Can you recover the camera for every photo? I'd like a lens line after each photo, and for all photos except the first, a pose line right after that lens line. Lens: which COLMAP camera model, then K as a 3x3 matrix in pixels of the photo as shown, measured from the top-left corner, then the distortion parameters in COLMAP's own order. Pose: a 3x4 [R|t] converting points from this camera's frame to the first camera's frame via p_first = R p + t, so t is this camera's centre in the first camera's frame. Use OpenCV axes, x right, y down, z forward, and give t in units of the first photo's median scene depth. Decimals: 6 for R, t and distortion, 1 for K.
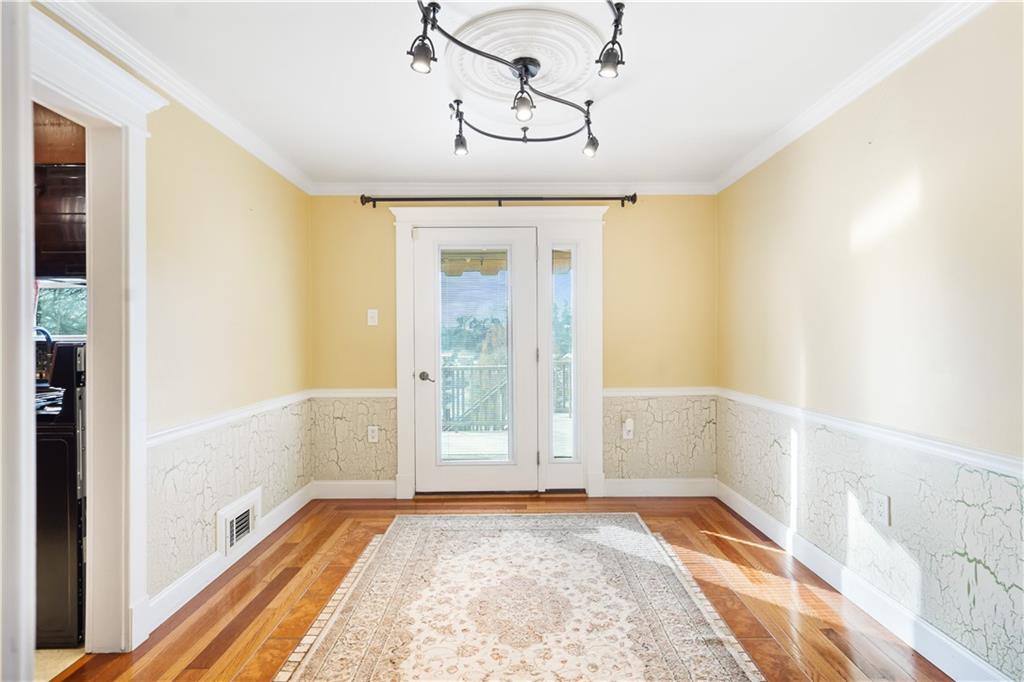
lens RADIAL K [[482.5, 0, 517.3], [0, 482.5, 337.8], [0, 0, 1]] dist [-0.002076, -0.000250]
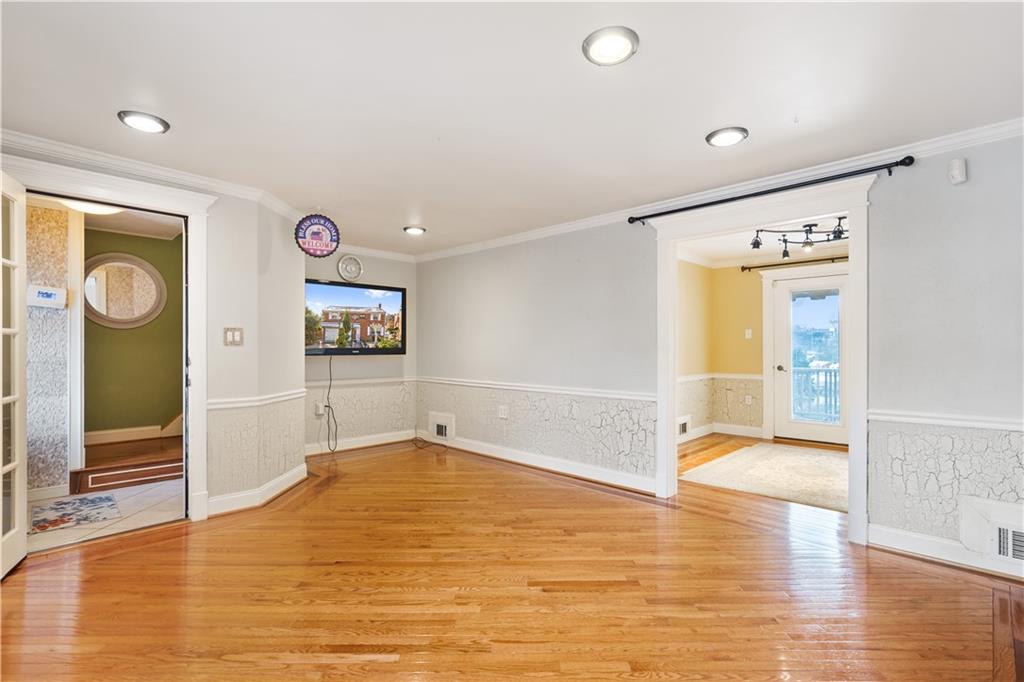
lens RADIAL K [[473.0, 0, 508.6], [0, 473.0, 353.6], [0, 0, 1]] dist [0.003578, 0.000034]
pose [[0.699594, 0.003033, -0.714534, 0.471860], [-0.002079, 0.999995, 0.002210, 0.037566], [0.714538, -0.000061, 0.699597, -1.217787]]
